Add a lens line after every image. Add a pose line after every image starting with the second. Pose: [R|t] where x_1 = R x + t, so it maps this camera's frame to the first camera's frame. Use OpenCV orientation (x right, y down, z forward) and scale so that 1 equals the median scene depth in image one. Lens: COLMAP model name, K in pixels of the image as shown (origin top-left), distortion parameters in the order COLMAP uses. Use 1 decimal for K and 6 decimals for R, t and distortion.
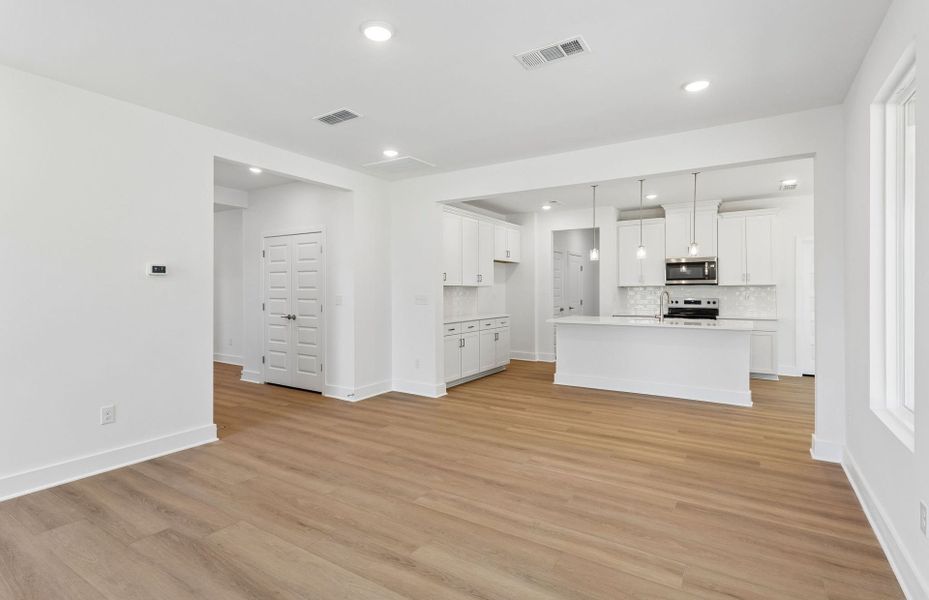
lens RADIAL K [[448.4, 0, 463.5], [0, 448.4, 288.2], [0, 0, 1]] dist [0.009583, 0.000219]
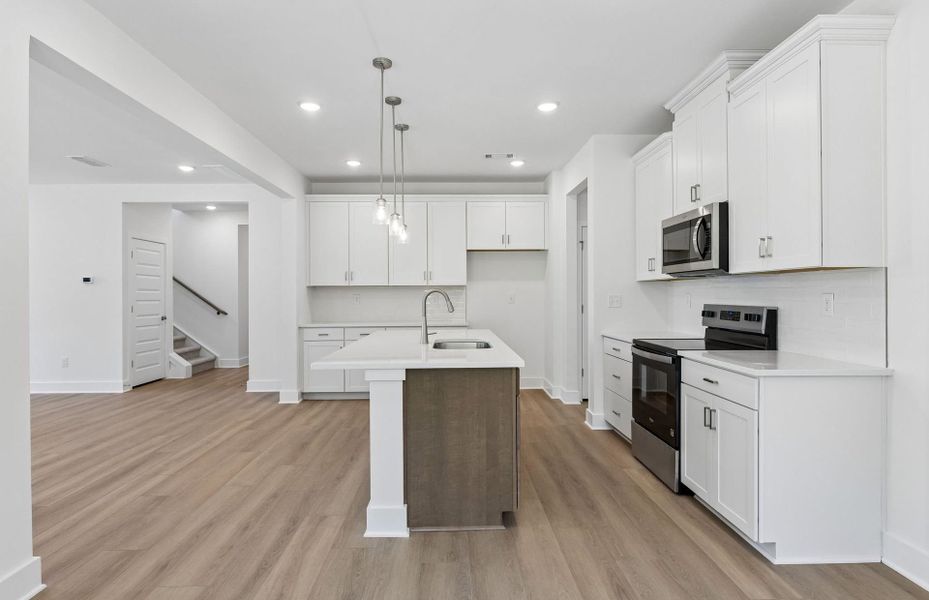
lens RADIAL K [[496.8, 0, 458.8], [0, 496.8, 296.3], [0, 0, 1]] dist [0.000060, -0.001876]
pose [[0.556371, 0.001697, -0.830932, 0.757372], [0.008374, 0.999936, 0.007649, 0.007822], [0.830892, -0.011214, 0.556321, 0.537708]]
